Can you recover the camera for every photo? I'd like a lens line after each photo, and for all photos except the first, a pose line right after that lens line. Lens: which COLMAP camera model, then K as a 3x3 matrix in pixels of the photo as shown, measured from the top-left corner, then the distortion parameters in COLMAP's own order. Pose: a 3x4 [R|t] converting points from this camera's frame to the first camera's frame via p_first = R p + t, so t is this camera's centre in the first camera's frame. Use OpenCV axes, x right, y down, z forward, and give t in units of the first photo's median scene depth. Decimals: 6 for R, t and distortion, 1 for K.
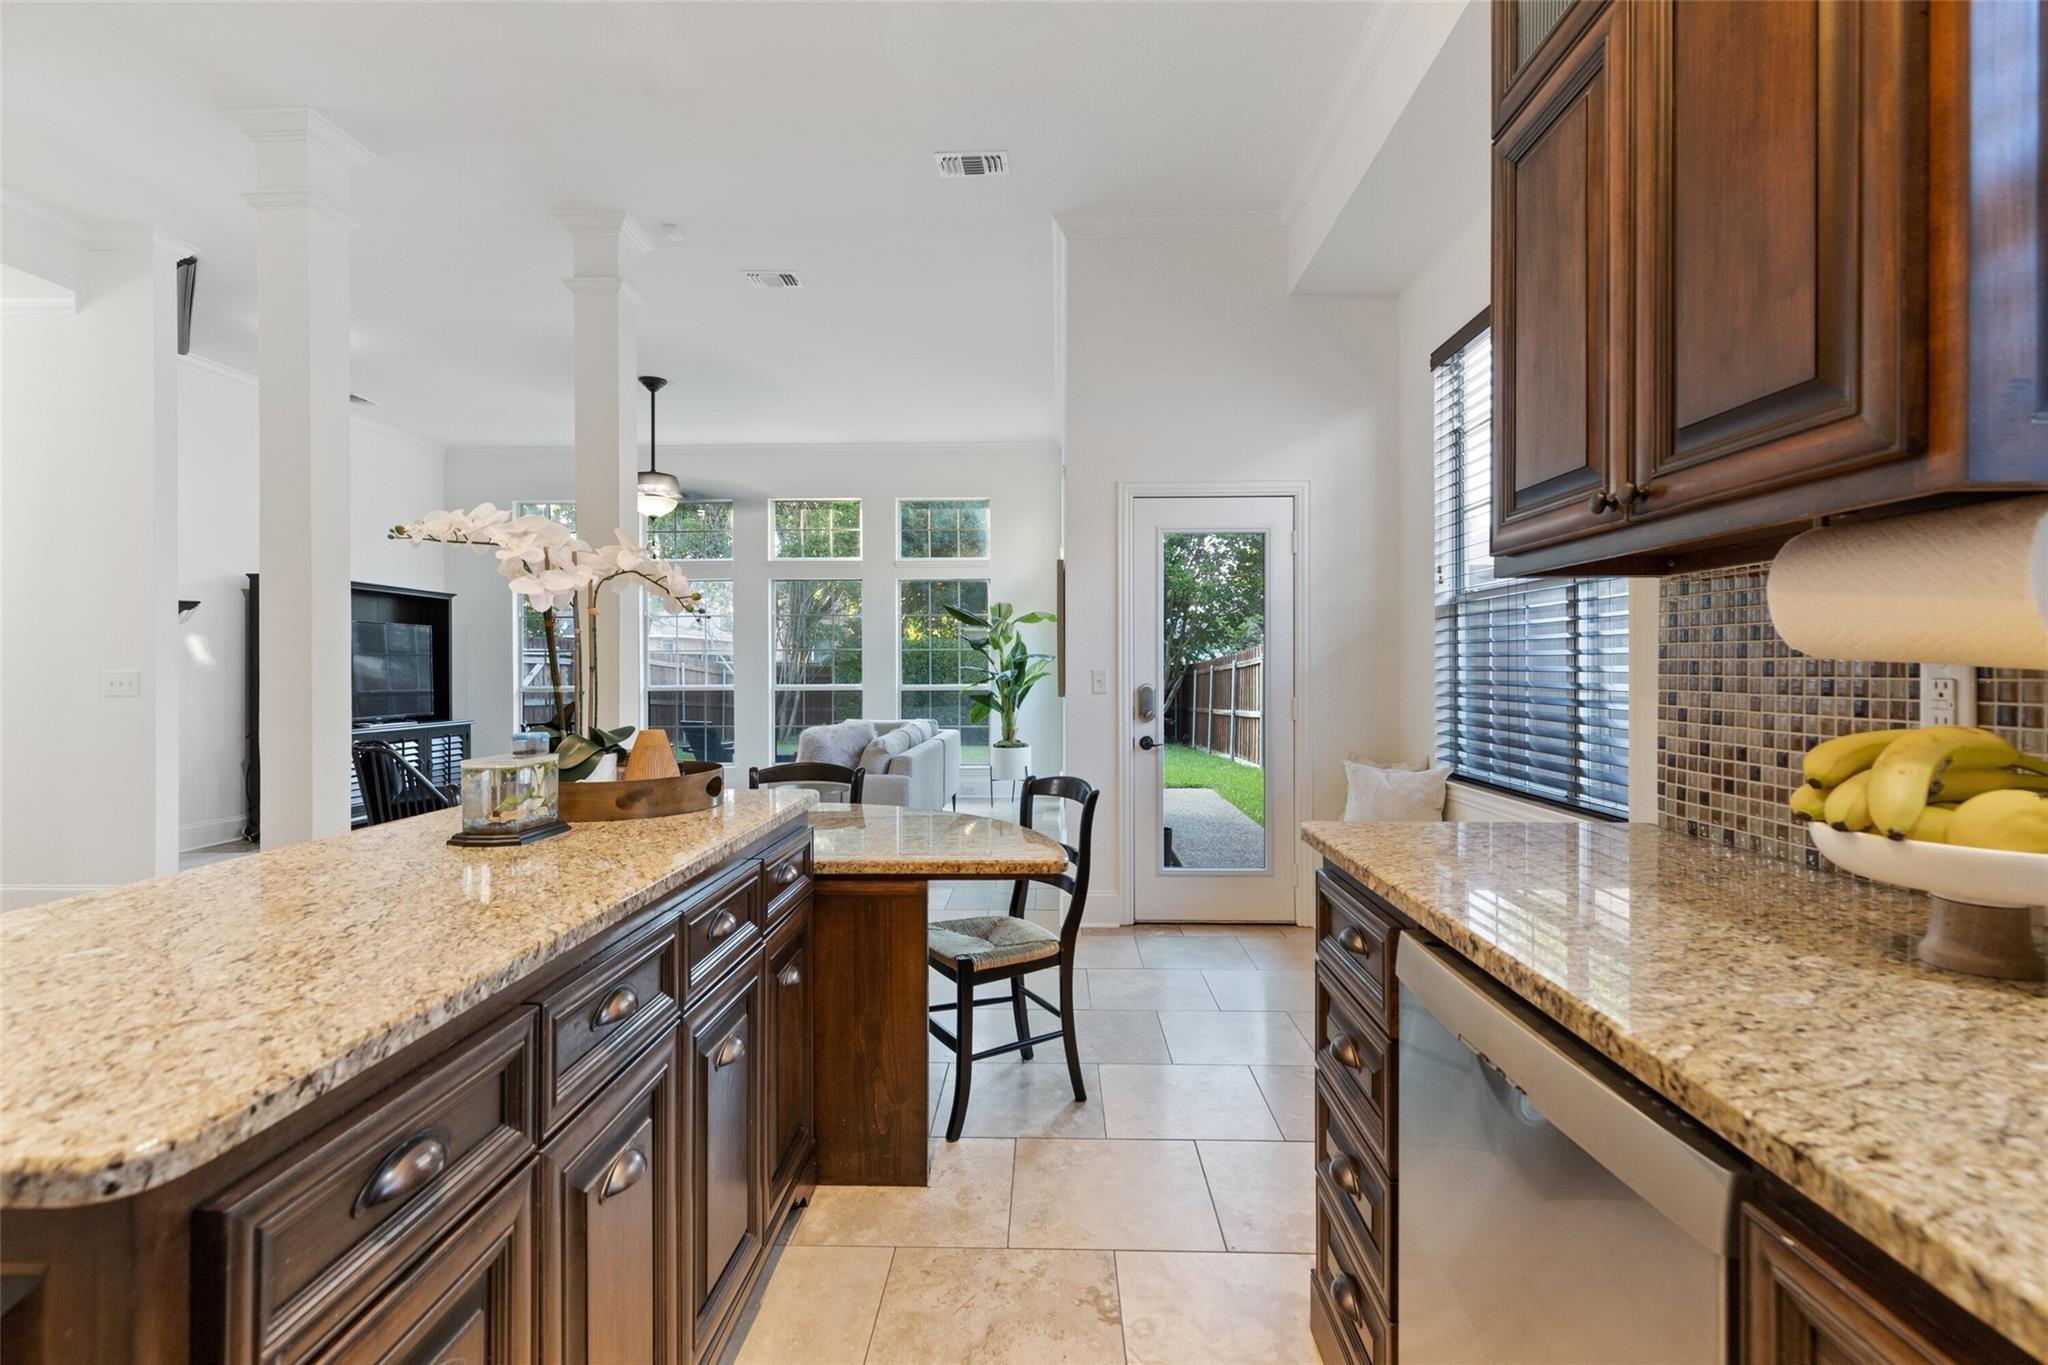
lens RADIAL K [[951.0, 0, 1032.4], [0, 951.0, 674.7], [0, 0, 1]] dist [0.018329, -0.013607]
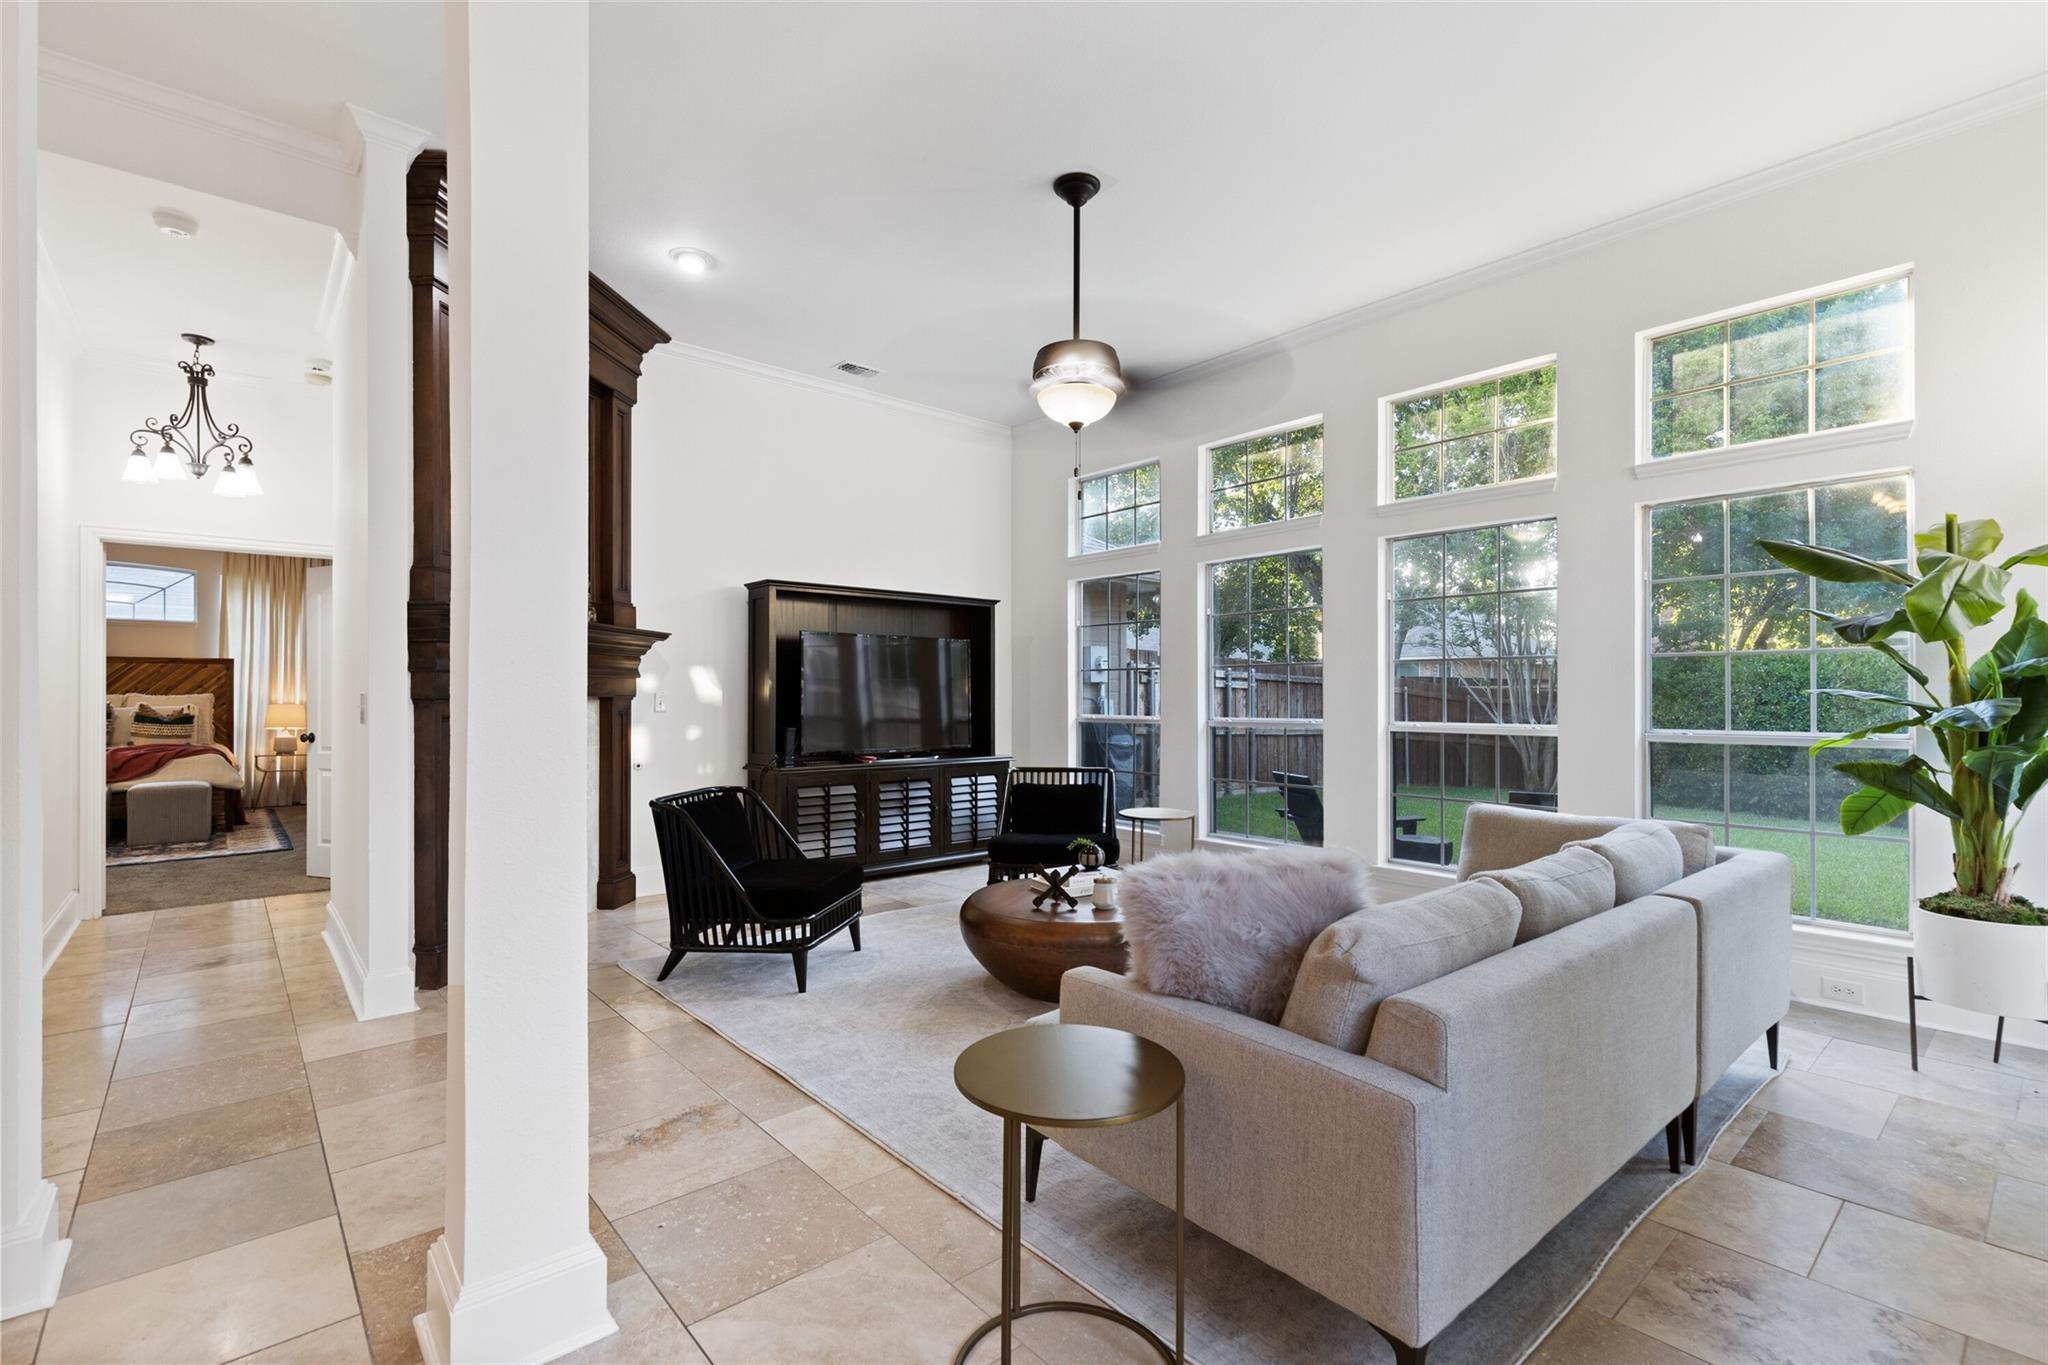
lens RADIAL K [[916.5, 0, 1019.9], [0, 916.5, 699.1], [0, 0, 1]] dist [0.008895, 0.000005]
pose [[0.674355, 0.007647, -0.738368, -0.012400], [-0.010421, 0.999945, 0.000838, -0.001678], [0.738334, 0.007129, 0.674397, 0.497072]]
